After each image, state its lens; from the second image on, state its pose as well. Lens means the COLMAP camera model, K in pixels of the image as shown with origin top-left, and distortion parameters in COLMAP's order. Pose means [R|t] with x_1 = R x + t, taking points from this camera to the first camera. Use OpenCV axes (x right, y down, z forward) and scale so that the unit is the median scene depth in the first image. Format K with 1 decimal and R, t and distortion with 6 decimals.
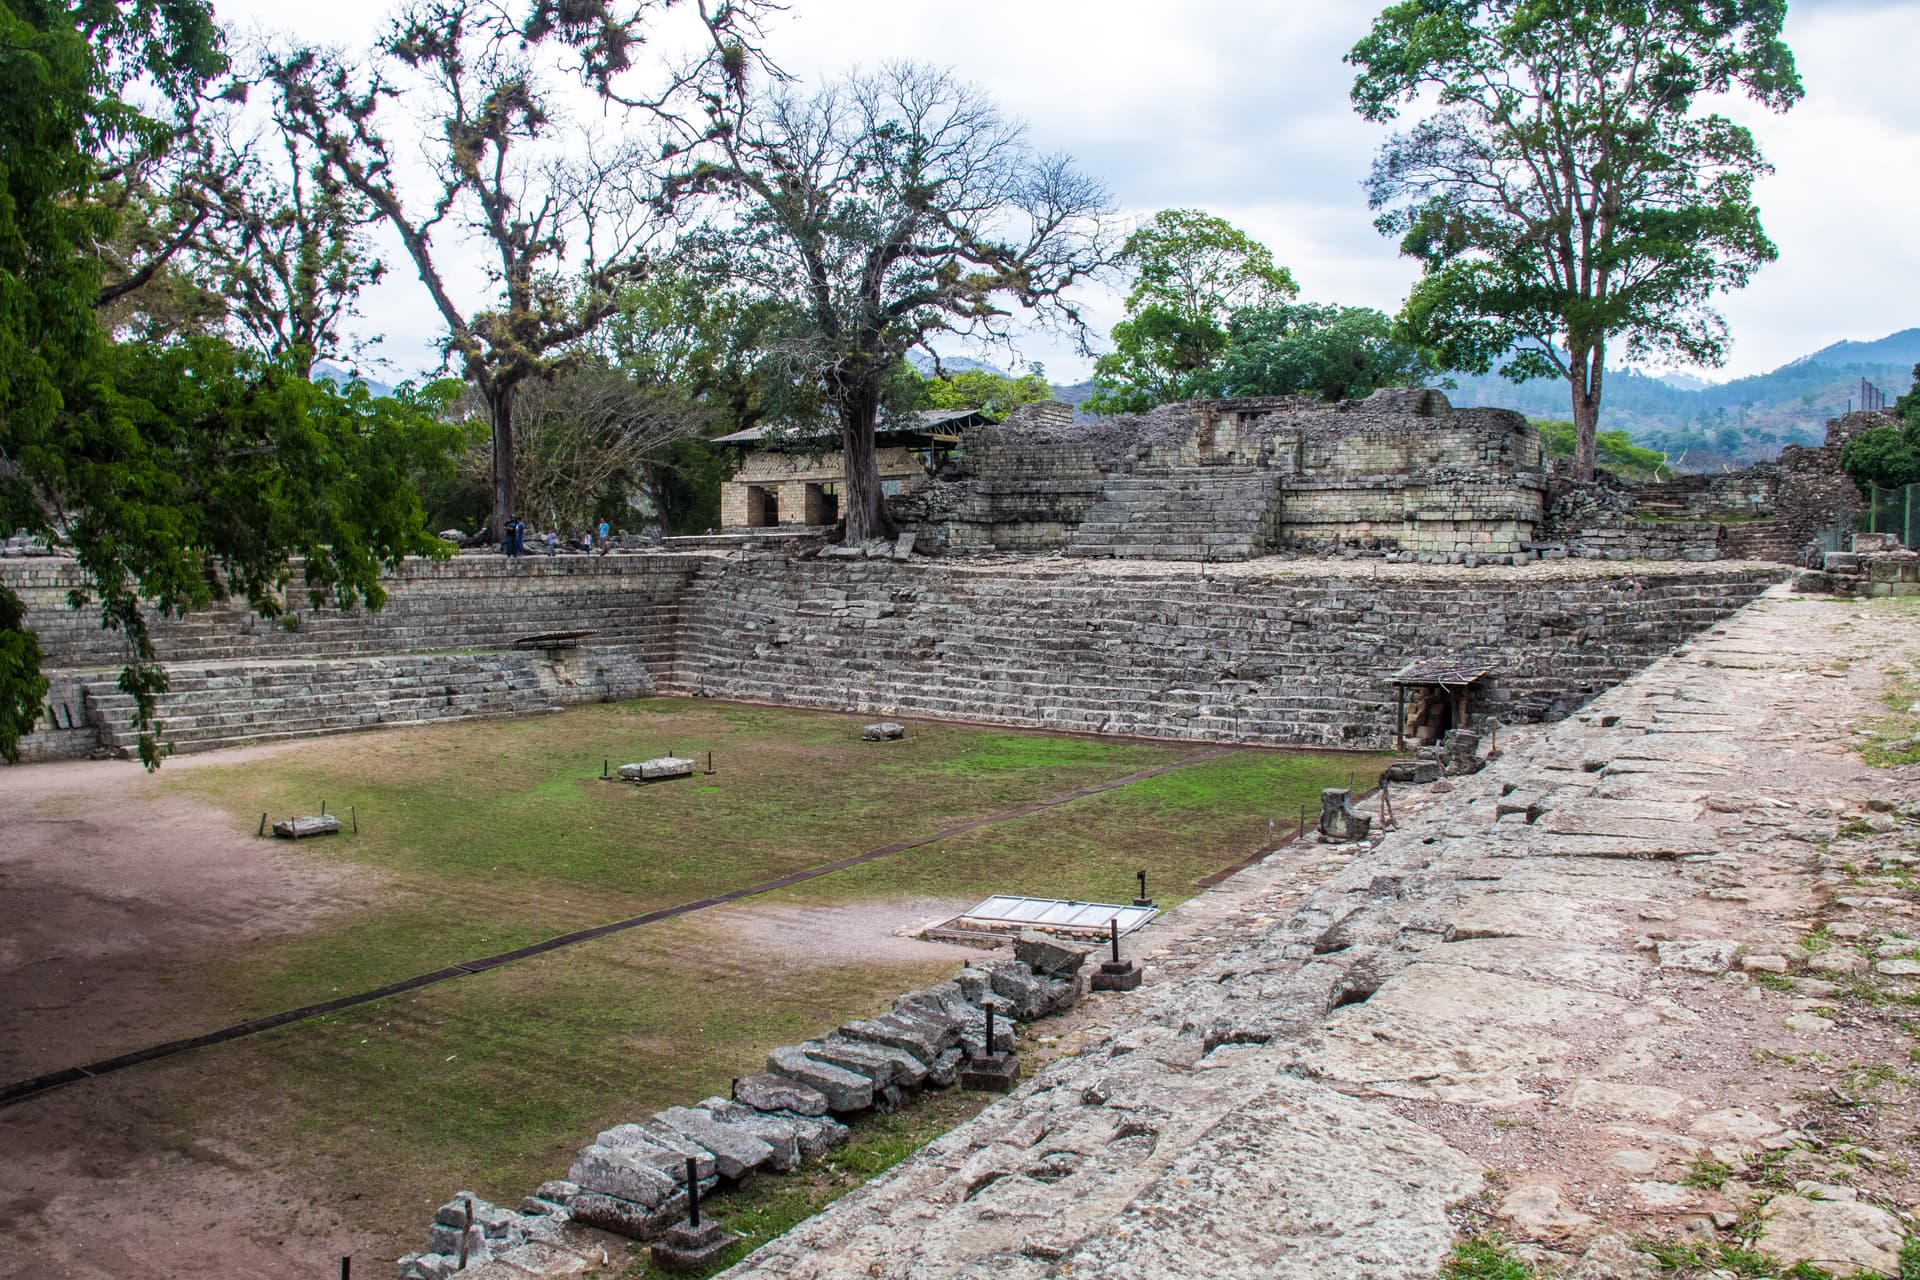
lens RADIAL K [[1875.3, 0, 960.0], [0, 1875.3, 640.0], [0, 0, 1]] dist [-0.084968, -0.003593]
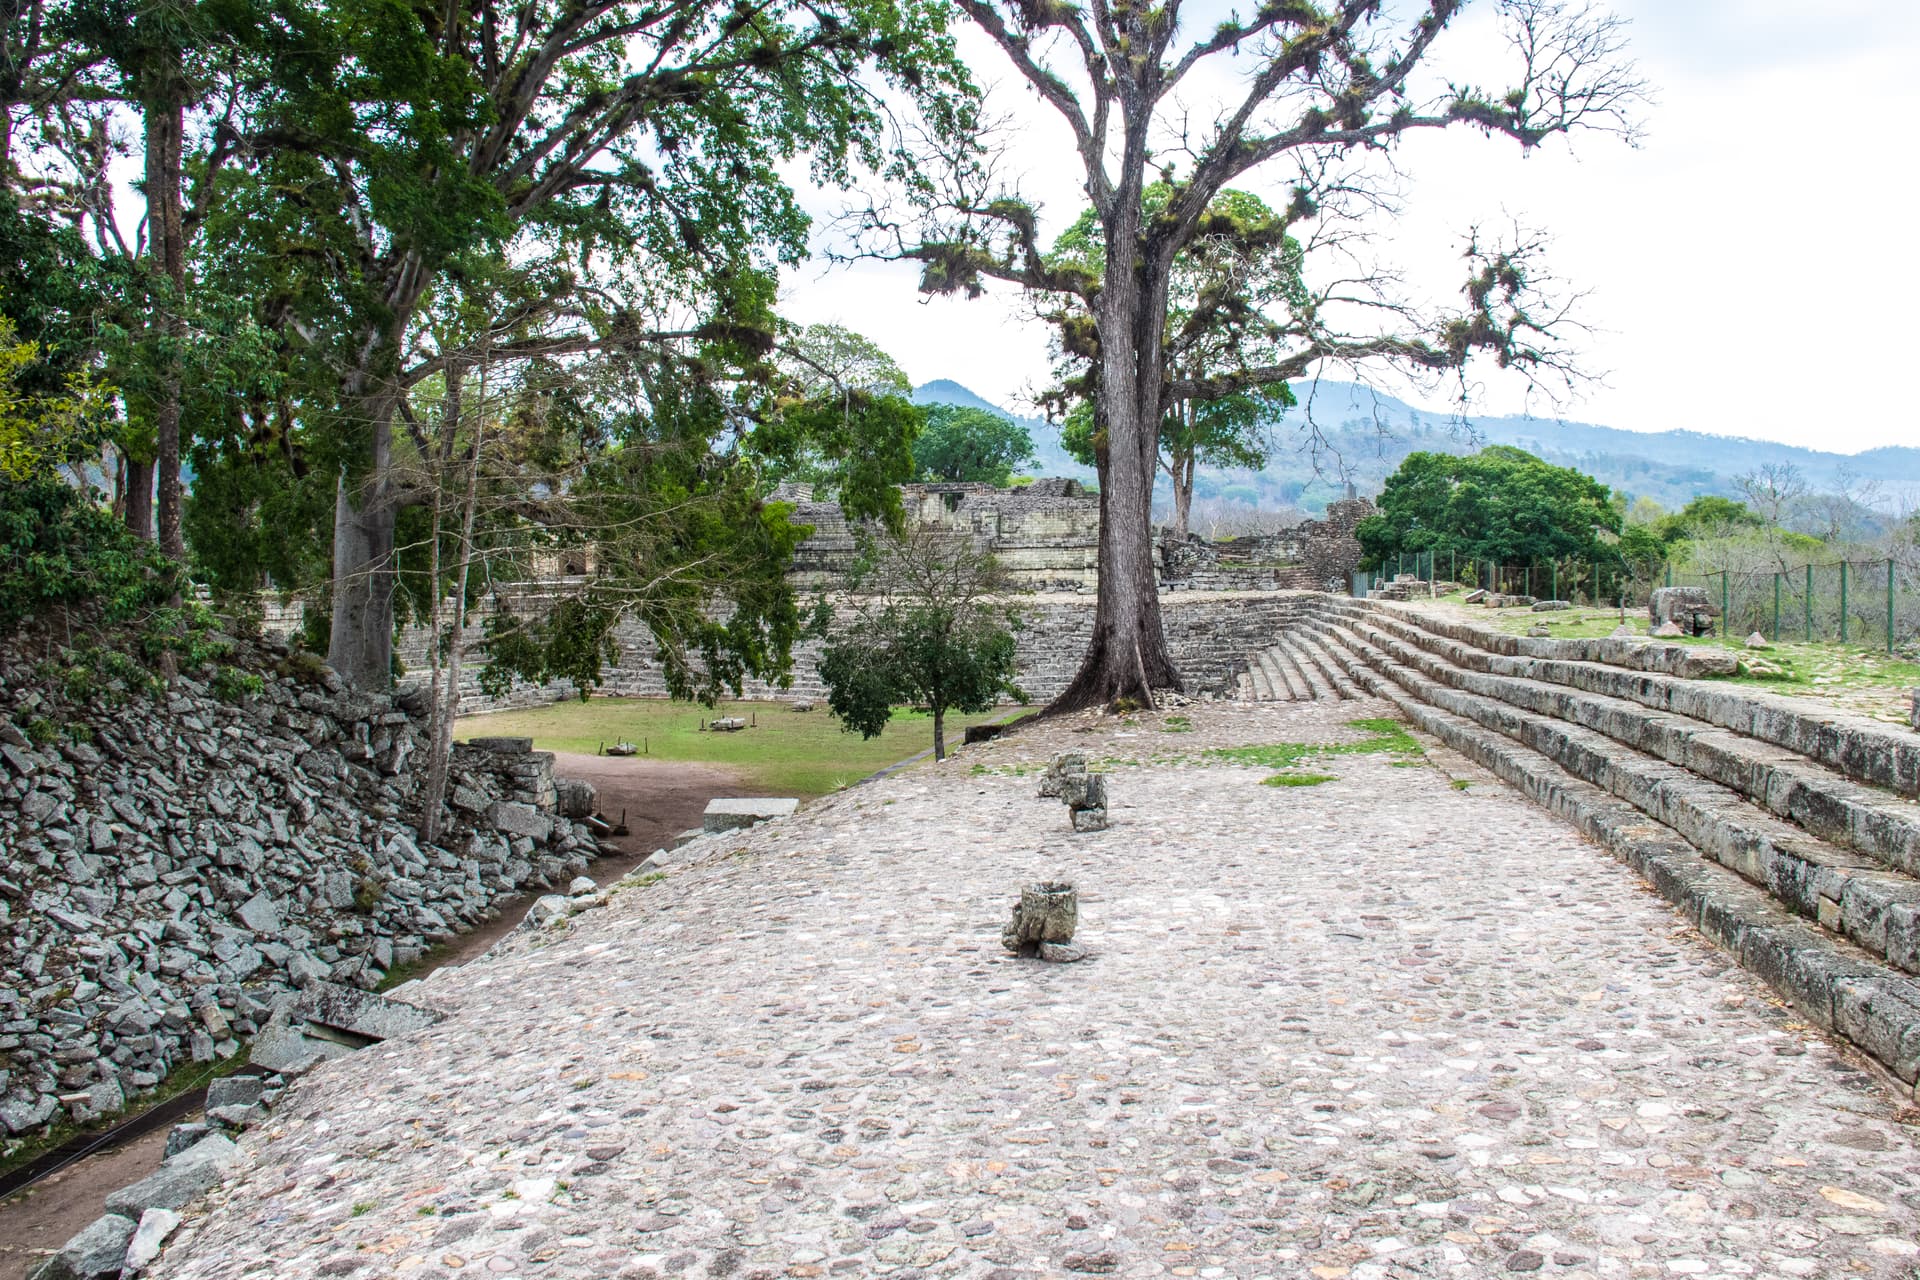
lens RADIAL K [[2369.5, 0, 955.6], [0, 2369.5, 703.8], [0, 0, 1]] dist [-0.097692, 1.142369]
pose [[0.933697, -0.030384, 0.356773, -0.554994], [0.030412, 0.999522, 0.005534, 0.034982], [-0.356770, 0.005683, 0.934175, -0.795890]]
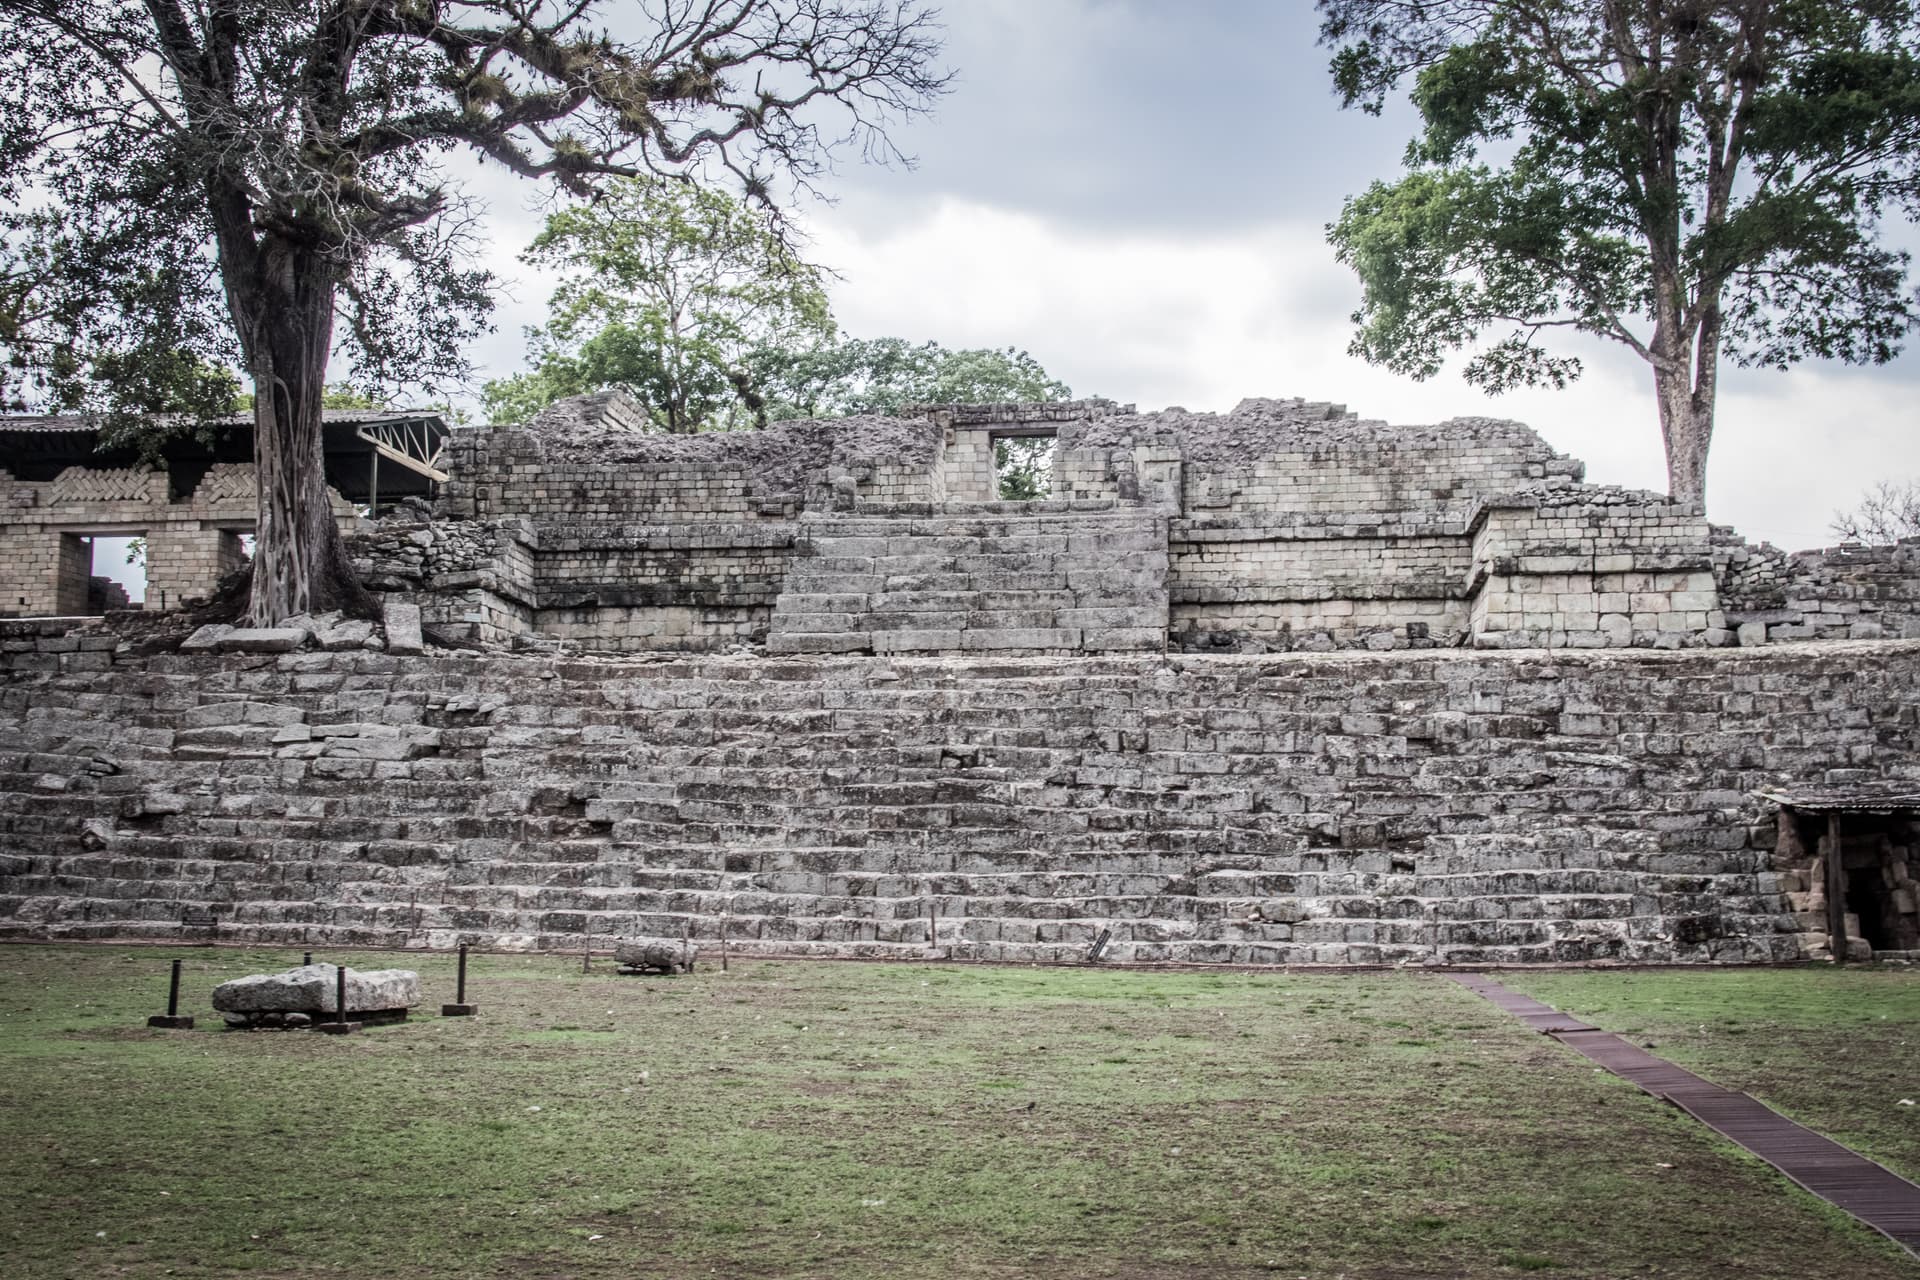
lens RADIAL K [[2369.5, 0, 955.6], [0, 2369.5, 703.8], [0, 0, 1]] dist [-0.097692, 1.142369]
pose [[0.883676, 0.044882, 0.465943, -0.196067], [0.025746, 0.989226, -0.144114, 0.061477], [-0.467391, 0.139346, 0.873000, 0.463002]]
